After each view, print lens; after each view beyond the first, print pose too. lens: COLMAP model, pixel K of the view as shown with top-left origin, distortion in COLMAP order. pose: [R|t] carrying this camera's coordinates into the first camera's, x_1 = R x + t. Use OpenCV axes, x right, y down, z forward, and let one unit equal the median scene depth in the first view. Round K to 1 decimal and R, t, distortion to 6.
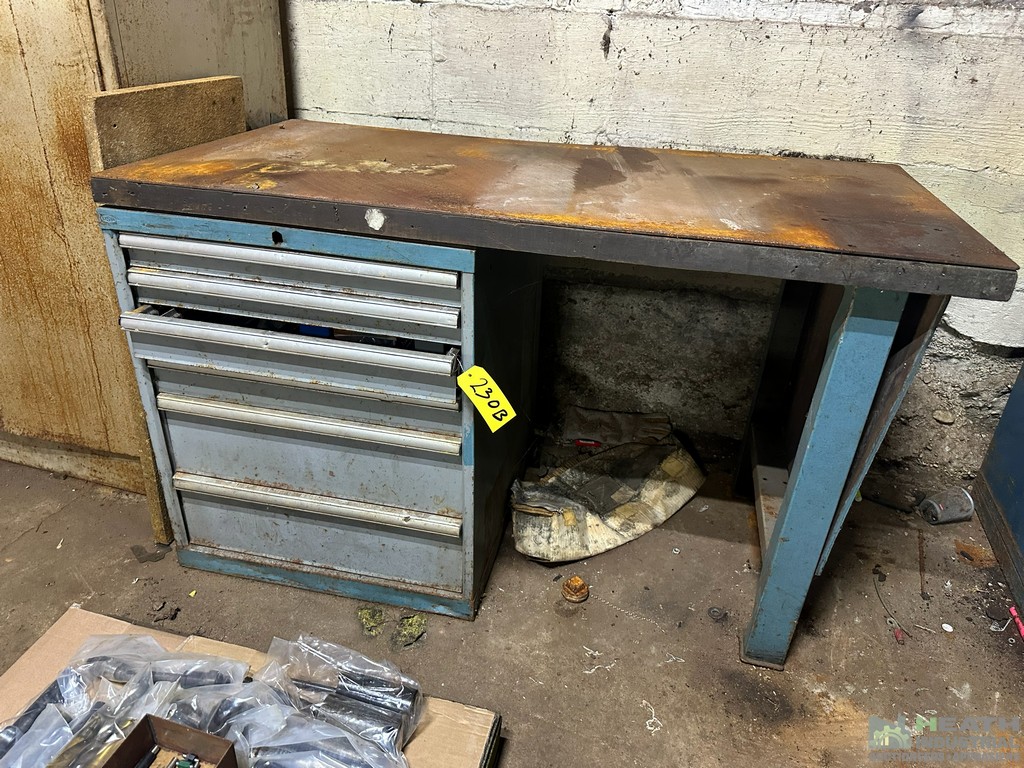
lens RADIAL K [[721.8, 0, 503.3], [0, 721.8, 383.9], [0, 0, 1]] dist [0.013405, -0.020489]
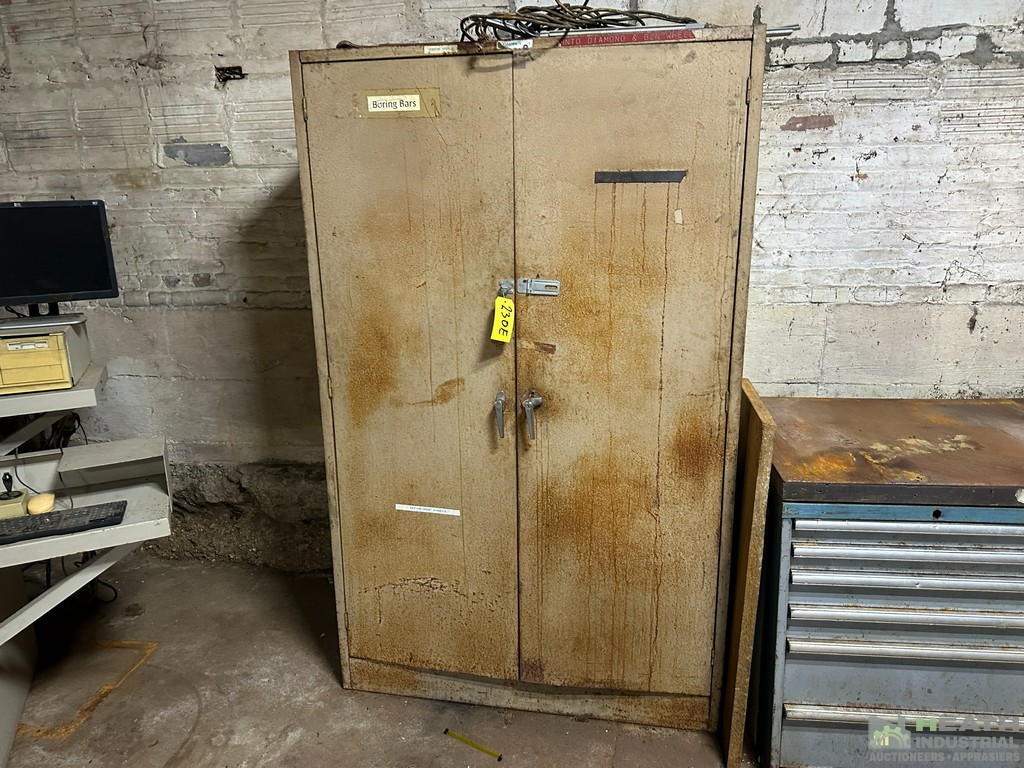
lens RADIAL K [[721.8, 0, 522.6], [0, 721.8, 372.9], [0, 0, 1]] dist [0.013405, -0.020489]
pose [[0.993812, -0.089535, 0.065738, -0.819366], [0.102929, 0.964802, -0.241997, -0.147551], [-0.041757, 0.247266, 0.968047, -0.257931]]
